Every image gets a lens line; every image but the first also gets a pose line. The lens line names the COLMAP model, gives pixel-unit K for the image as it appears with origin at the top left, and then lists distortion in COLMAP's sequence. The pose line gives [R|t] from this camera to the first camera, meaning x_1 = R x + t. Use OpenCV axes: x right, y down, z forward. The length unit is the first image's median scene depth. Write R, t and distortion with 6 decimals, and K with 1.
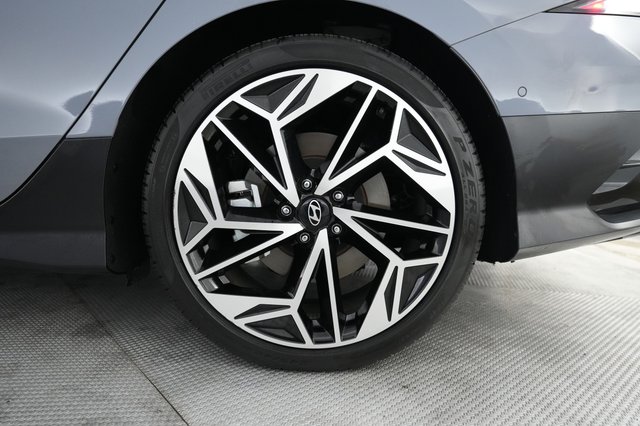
lens RADIAL K [[454.2, 0, 317.3], [0, 454.2, 214.5], [0, 0, 1]] dist [-0.002414, 0.000530]
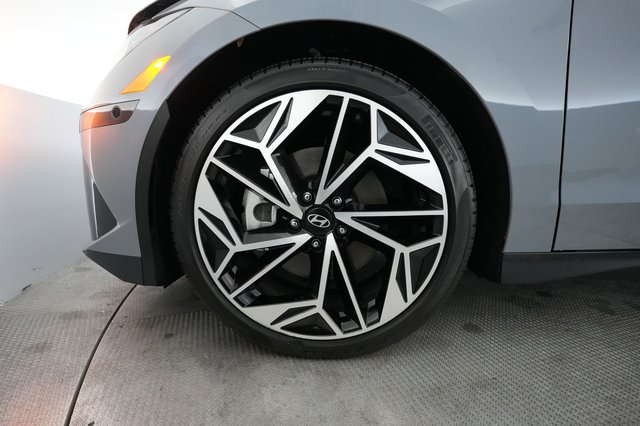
lens RADIAL K [[330.3, 0, 318.0], [0, 330.3, 209.8], [0, 0, 1]] dist [0.004545, 0.000398]
pose [[0.972227, -0.211100, -0.101050, 0.080570], [0.214620, 0.976372, 0.025208, -0.051315], [0.093341, -0.046195, 0.994562, 0.195833]]
